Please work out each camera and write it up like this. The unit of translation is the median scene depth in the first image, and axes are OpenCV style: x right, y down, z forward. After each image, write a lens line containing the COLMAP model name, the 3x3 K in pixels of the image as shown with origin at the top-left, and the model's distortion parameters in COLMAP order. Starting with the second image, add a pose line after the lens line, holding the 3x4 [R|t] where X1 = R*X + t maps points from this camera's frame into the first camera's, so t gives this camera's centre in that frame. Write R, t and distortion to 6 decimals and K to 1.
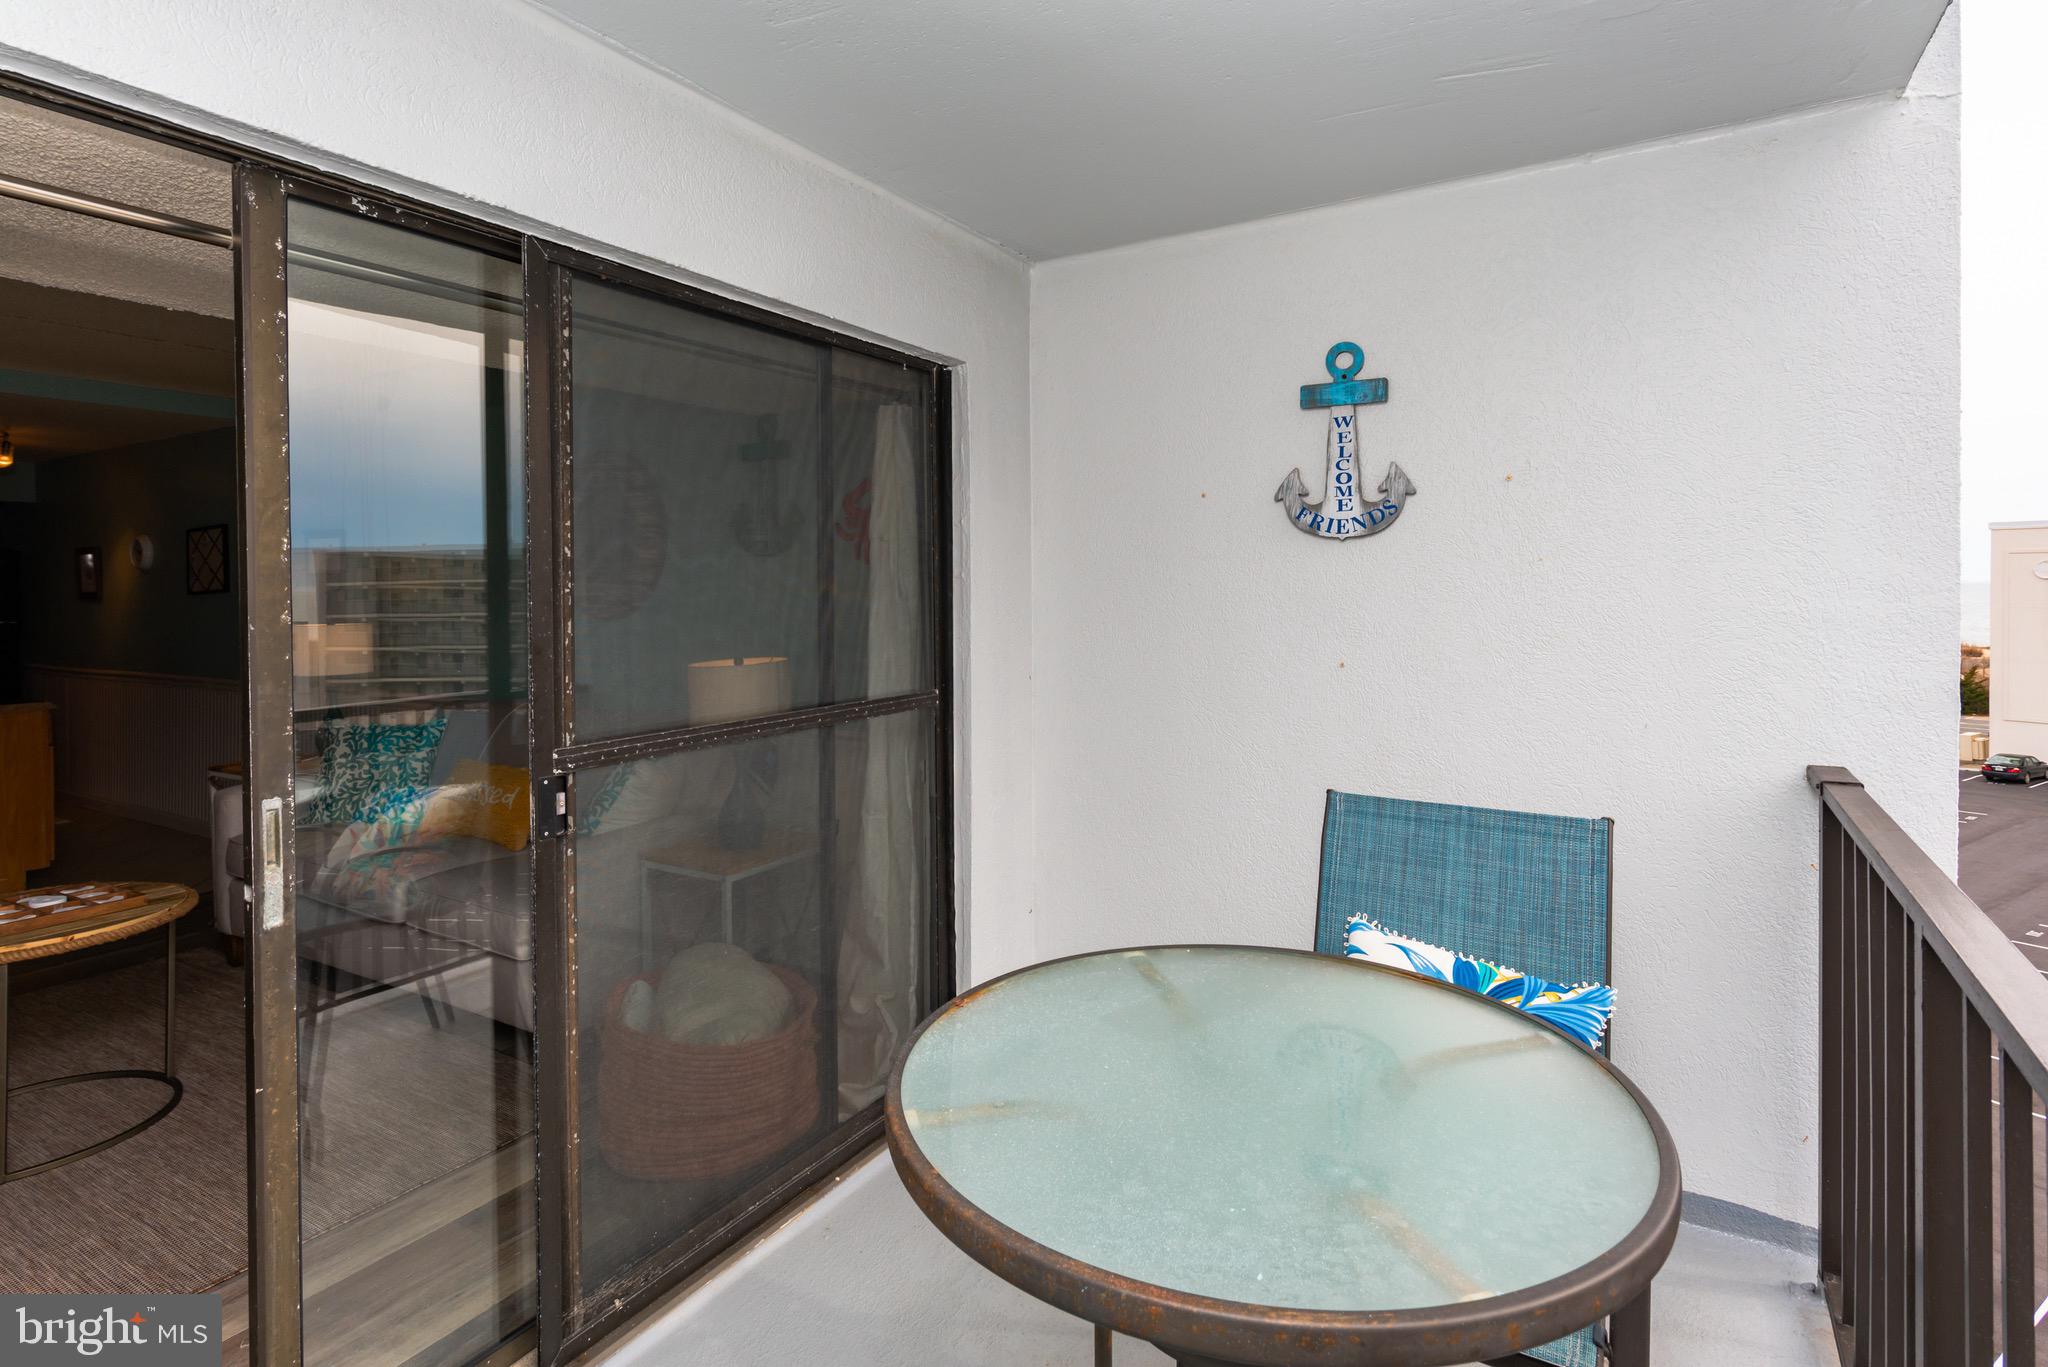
lens RADIAL K [[1031.5, 0, 1024.6], [0, 1031.5, 597.5], [0, 0, 1]] dist [0.002488, 0.001324]
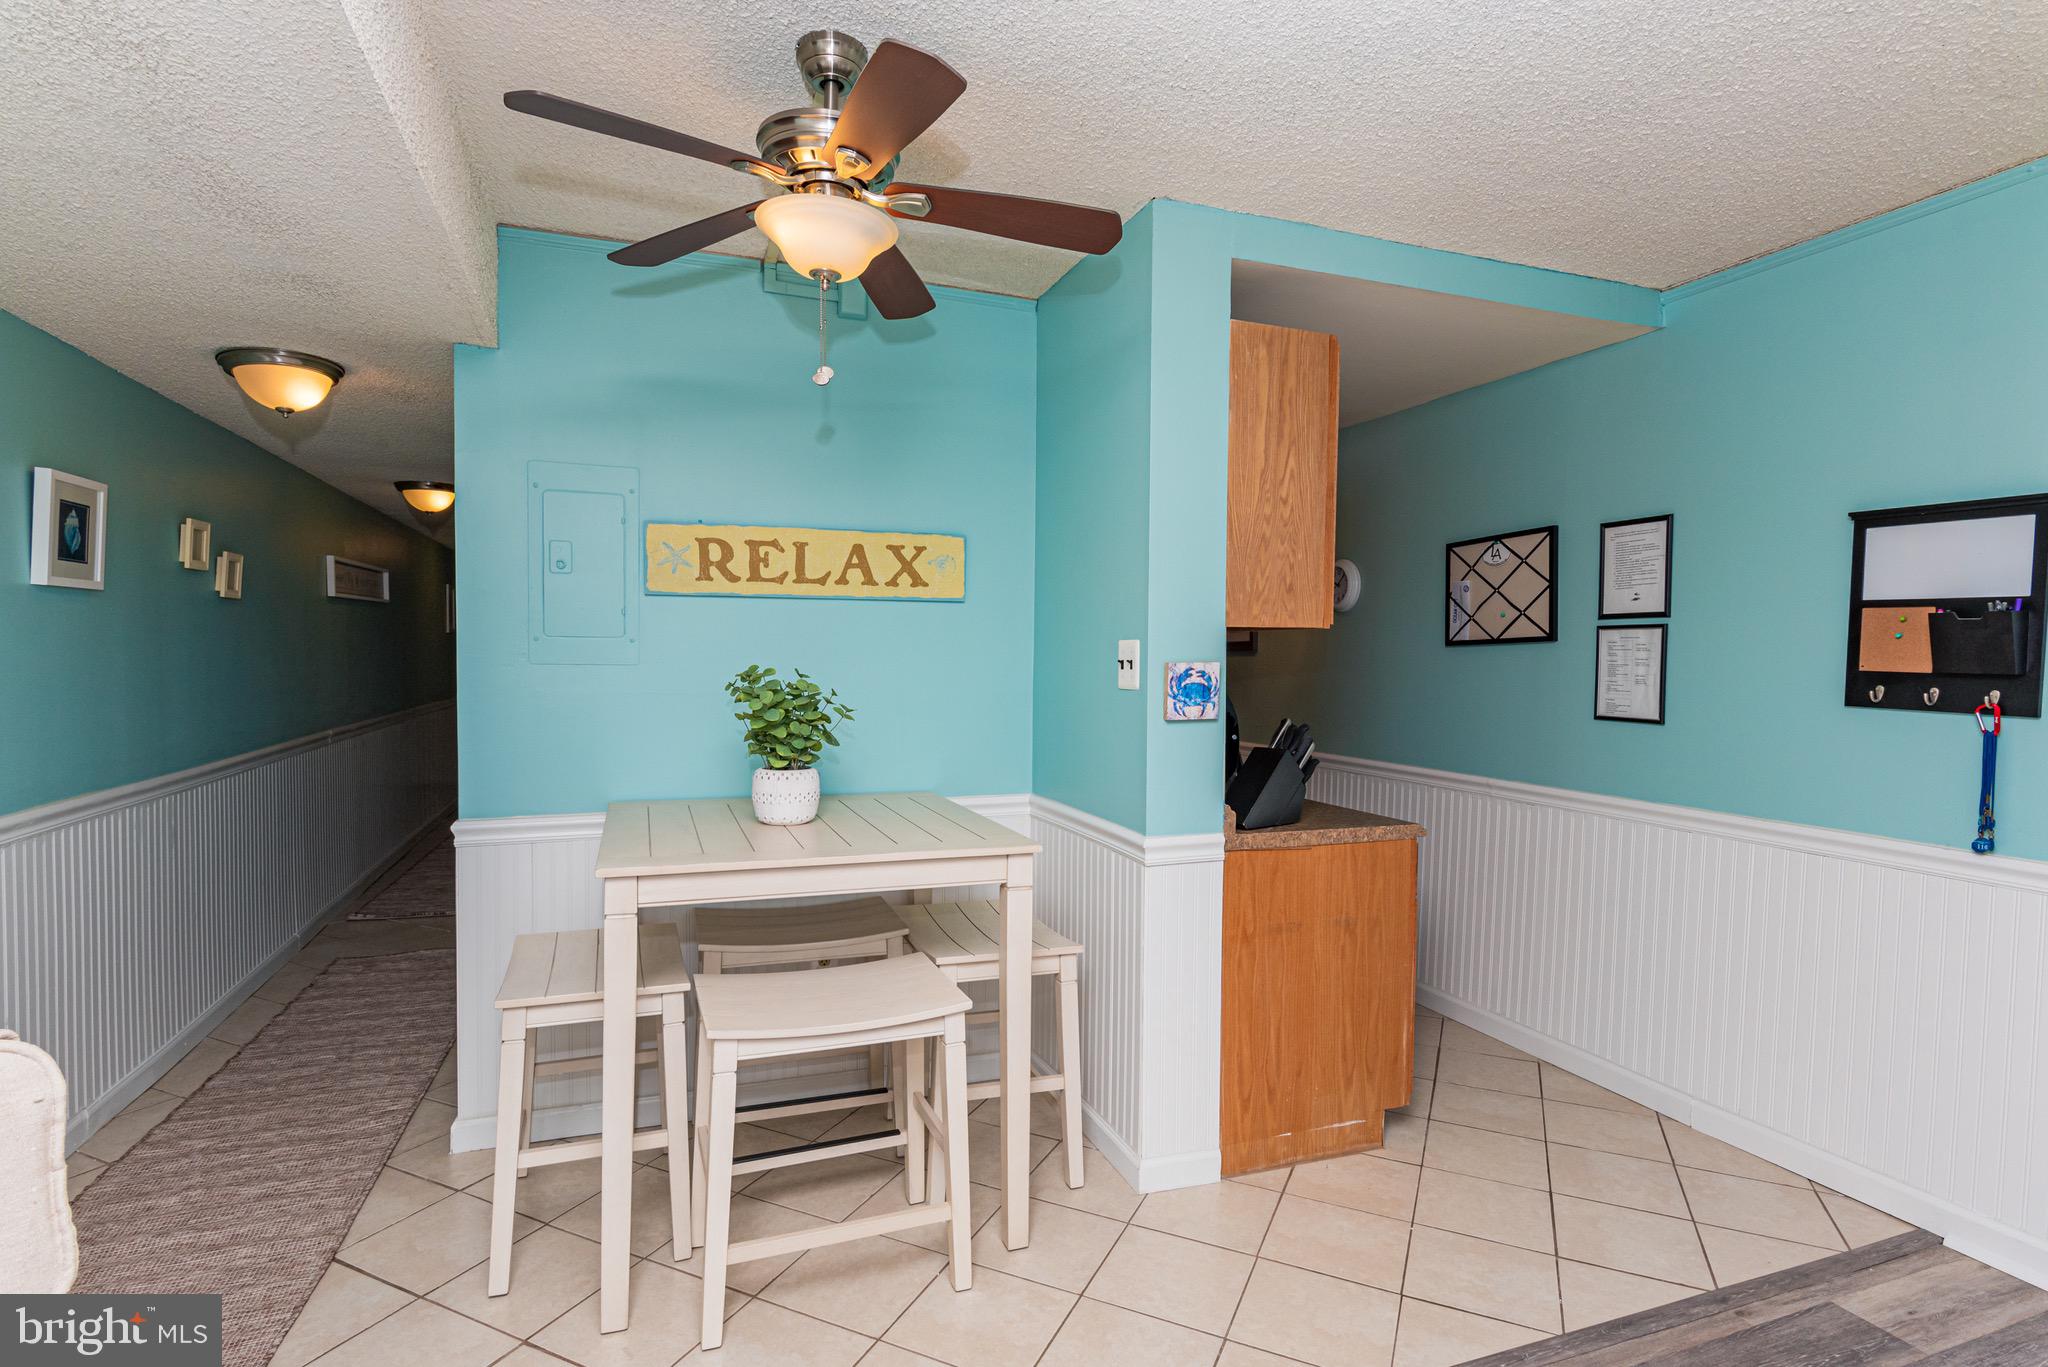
lens RADIAL K [[1023.2, 0, 1029.1], [0, 1023.2, 692.3], [0, 0, 1]] dist [-0.000232, 0.000093]
pose [[0.785336, 0.039337, -0.617818, -1.397529], [-0.021394, 0.999108, 0.036419, 0.020161], [0.618700, -0.015384, 0.785477, 0.768021]]
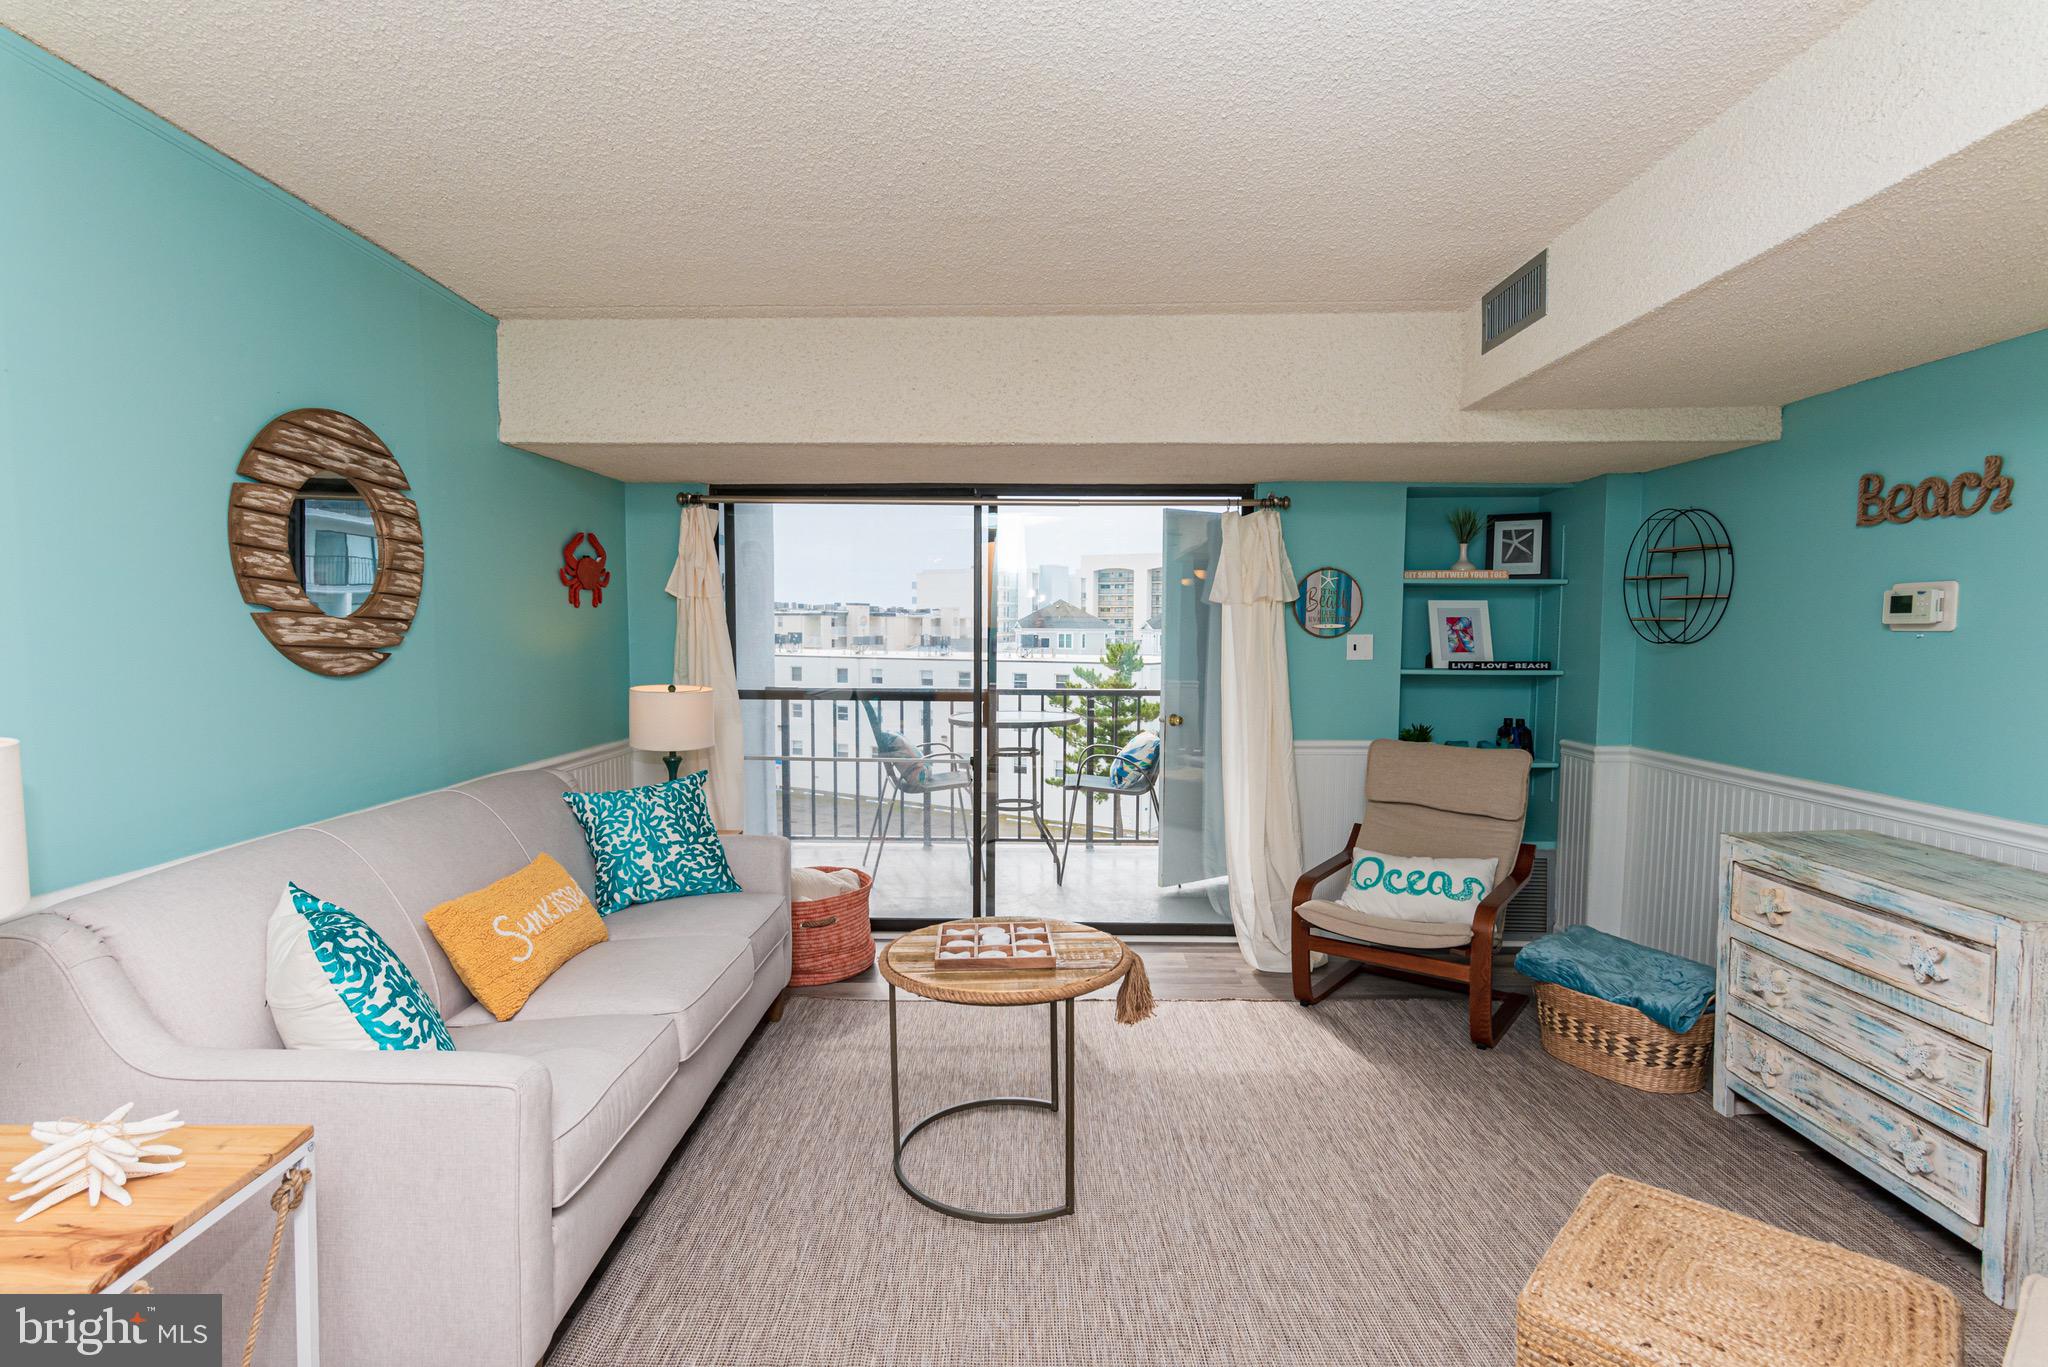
lens RADIAL K [[1024.8, 0, 1038.8], [0, 1024.8, 686.1], [0, 0, 1]] dist [0.003323, -0.001861]
pose [[-0.505040, -0.045417, 0.861900, -1.817522], [0.008336, 0.998311, 0.057489, -0.008214], [-0.863055, 0.036219, -0.503809, 1.461915]]
